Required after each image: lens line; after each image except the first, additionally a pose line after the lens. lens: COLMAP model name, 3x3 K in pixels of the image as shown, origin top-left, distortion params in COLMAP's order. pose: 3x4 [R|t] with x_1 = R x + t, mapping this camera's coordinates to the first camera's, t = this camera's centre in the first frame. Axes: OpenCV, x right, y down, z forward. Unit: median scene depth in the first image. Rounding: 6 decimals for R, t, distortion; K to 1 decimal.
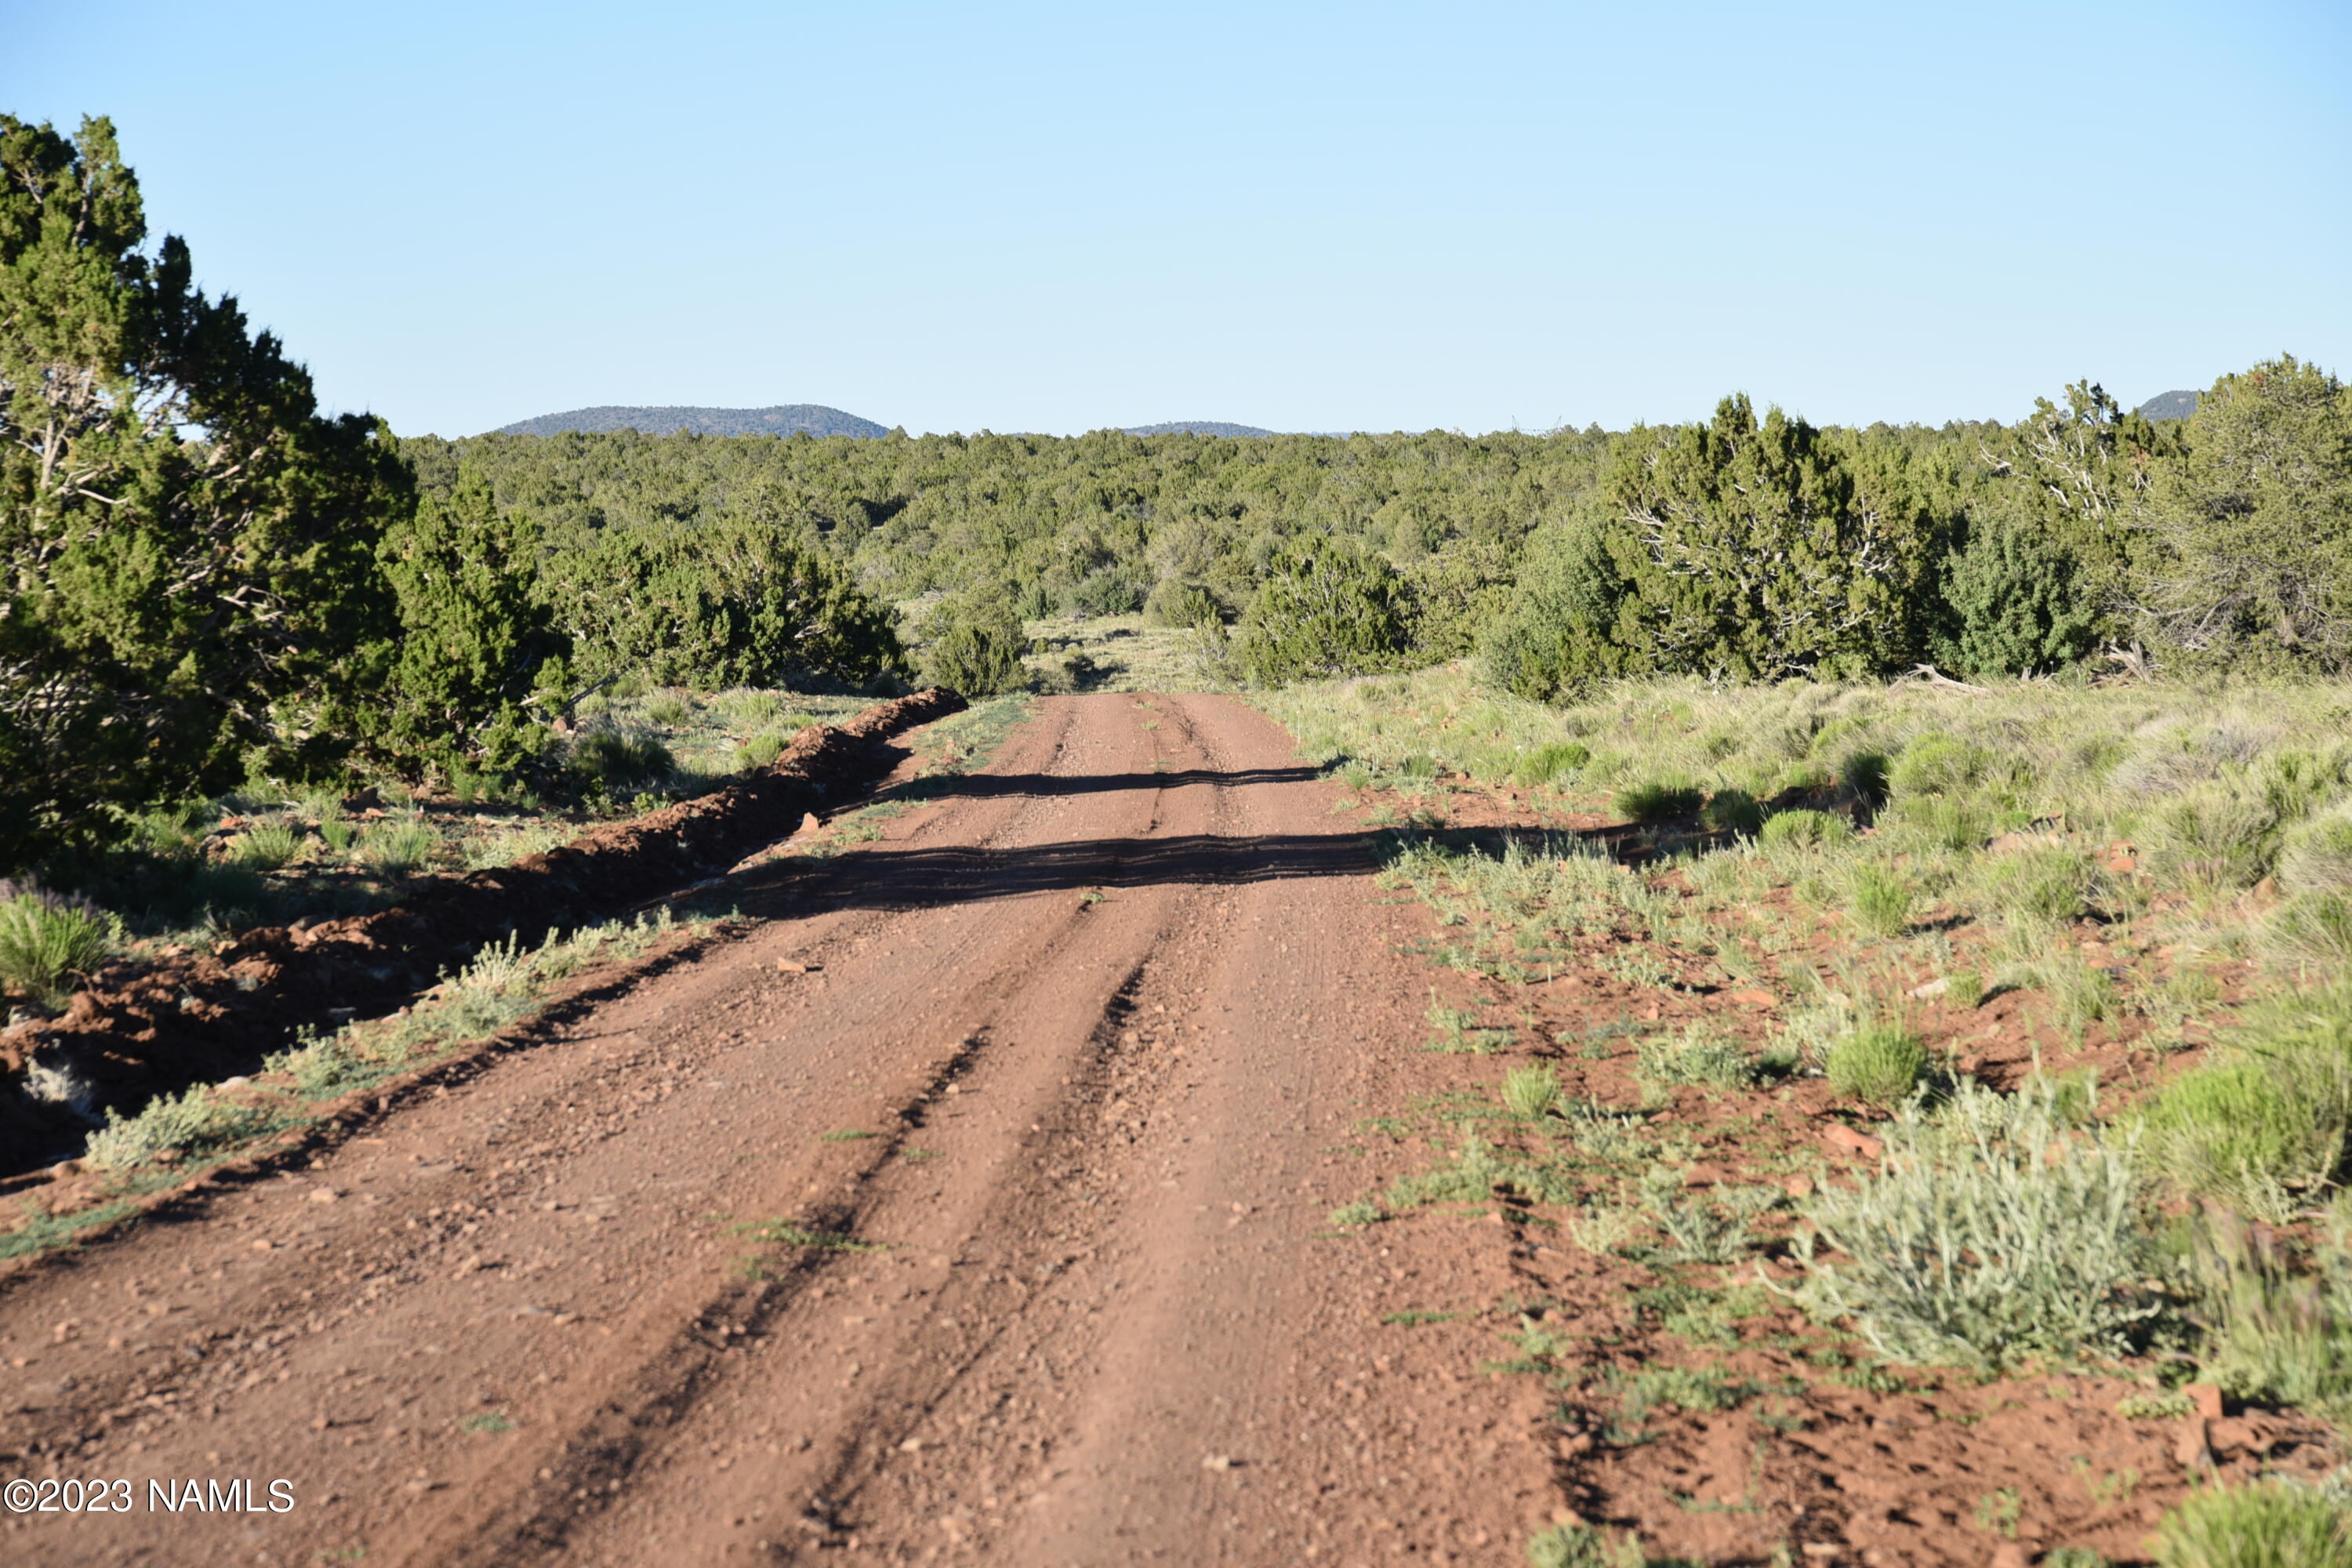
lens RADIAL K [[7190.3, 0, 1176.7], [0, 7190.3, 782.4], [0, 0, 1]] dist [0.519244, 0.000000]
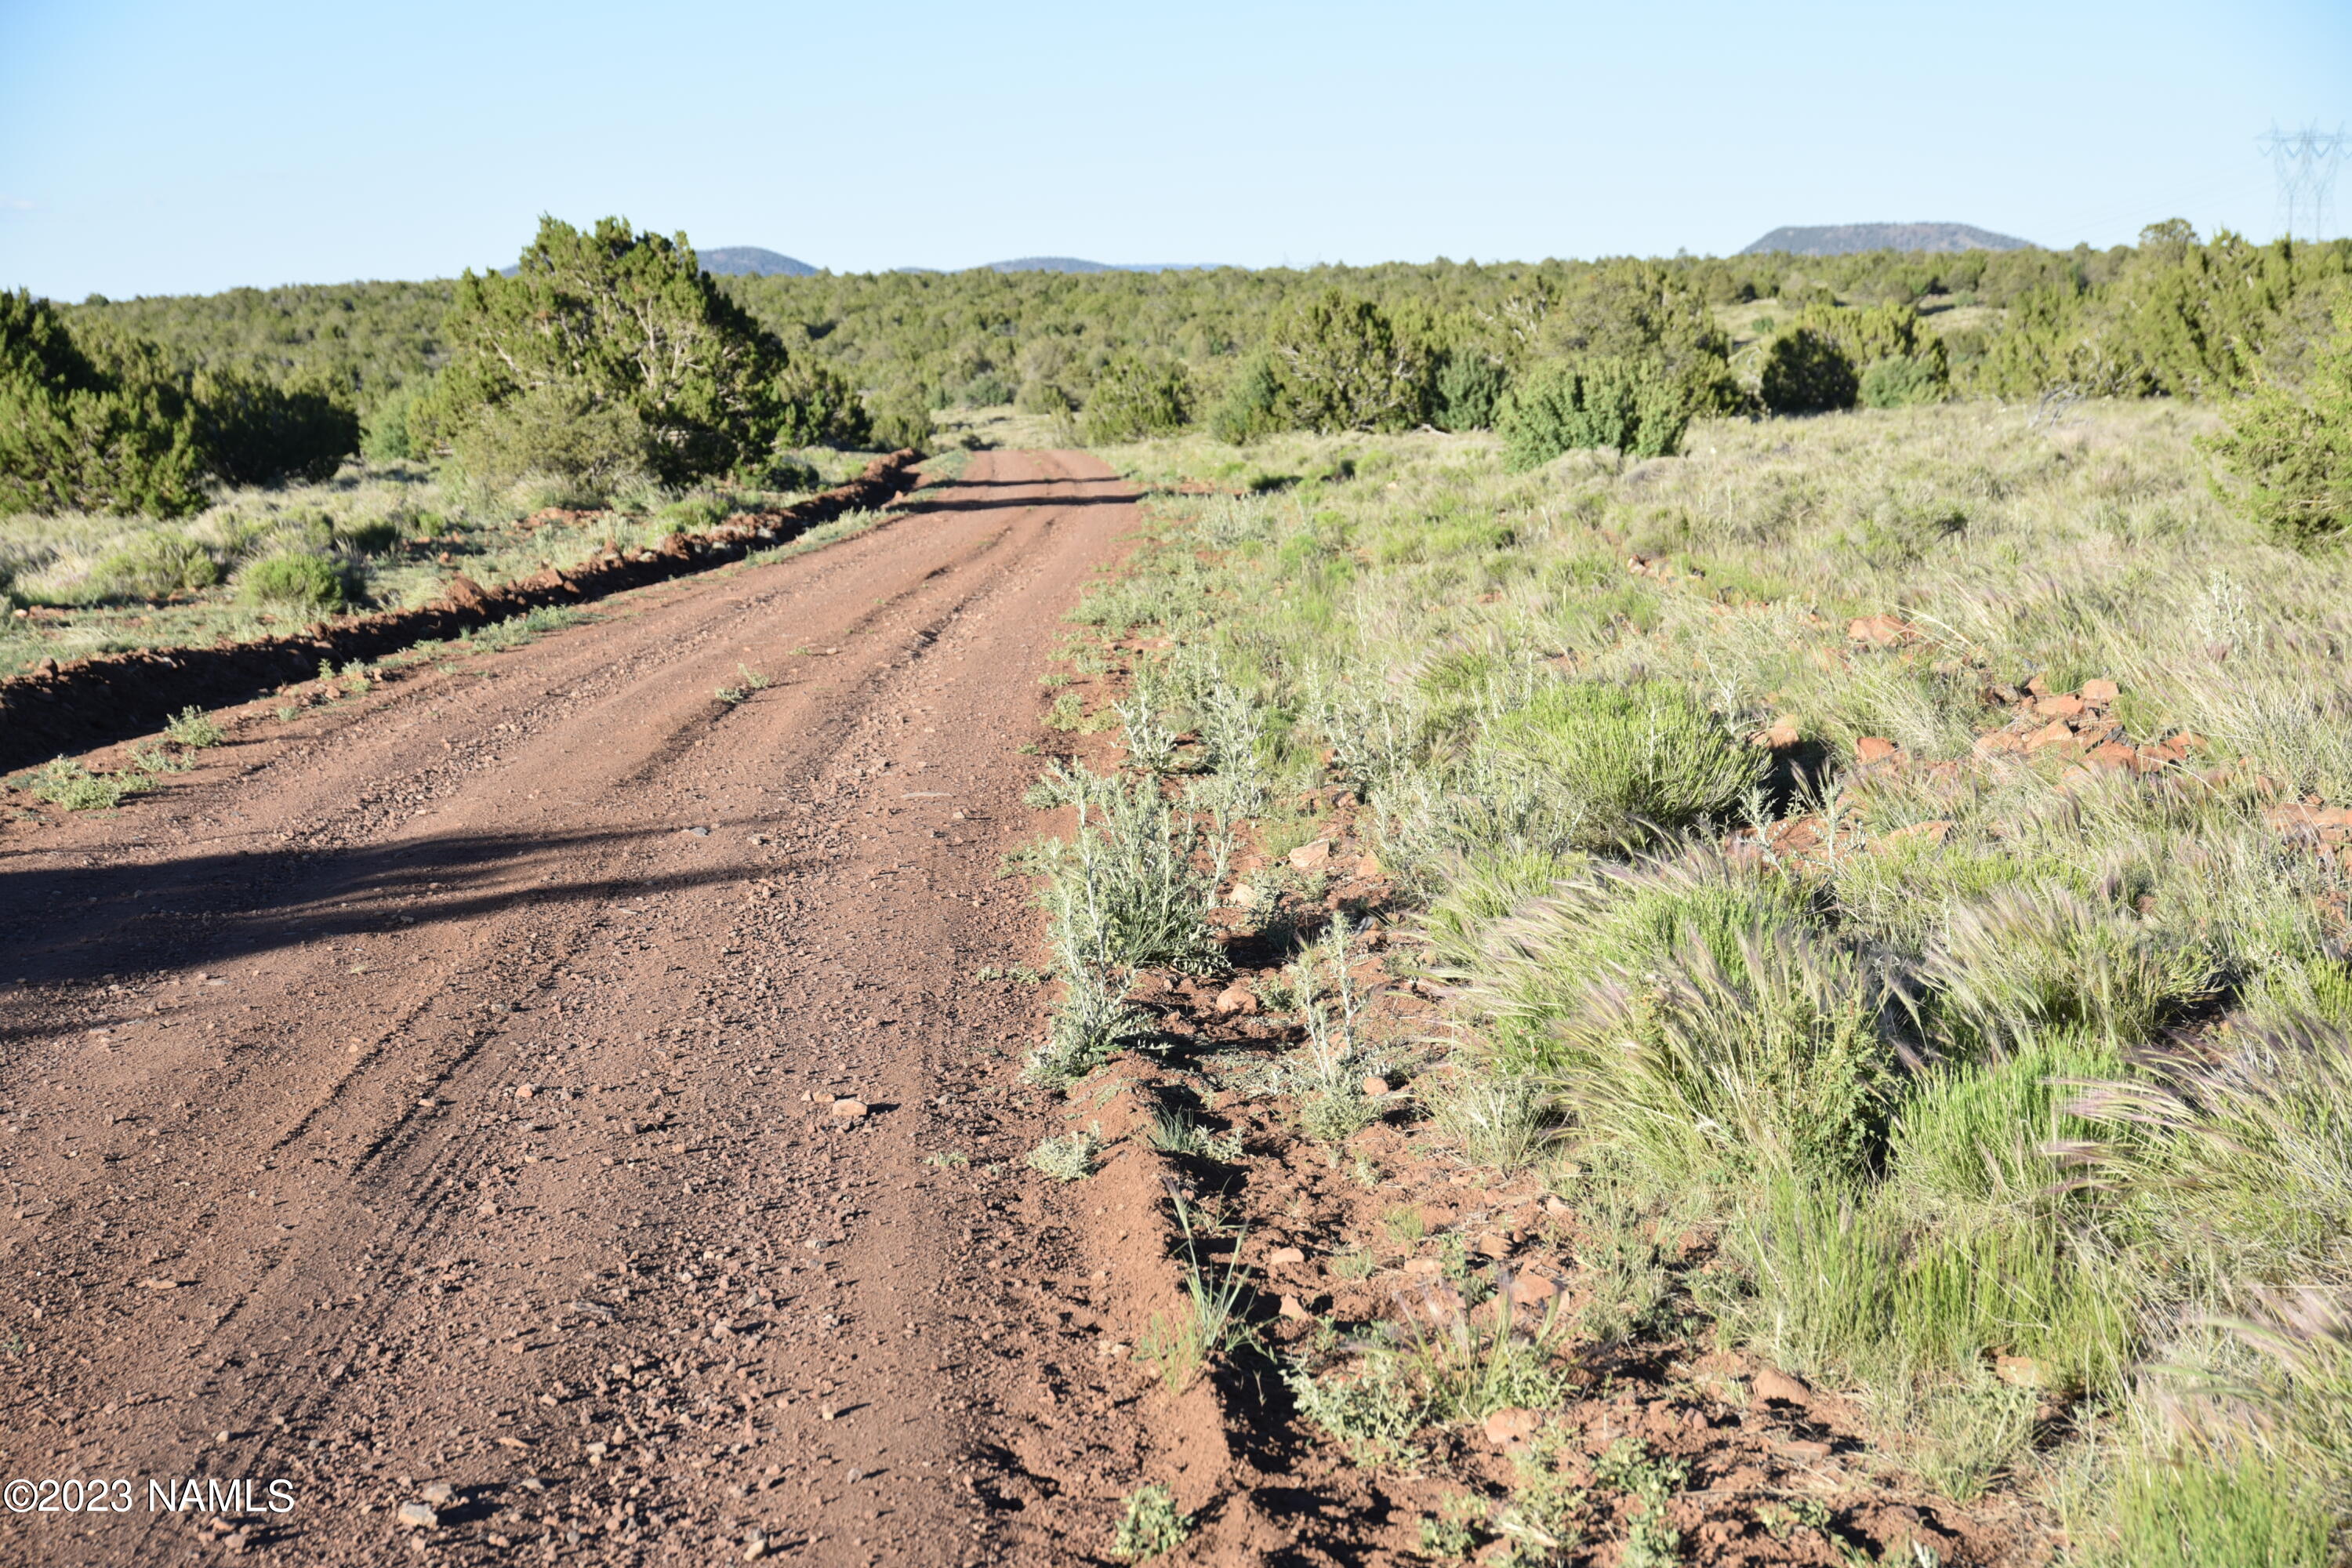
lens RADIAL K [[5459.4, 0, 1174.7], [0, 5459.4, 785.1], [0, 0, 1]] dist [0.292985, 0.000000]
pose [[0.999599, -0.013592, 0.024861, -0.003429], [0.012433, 0.998855, 0.046196, 0.008713], [-0.025460, -0.045868, 0.998623, -0.354298]]
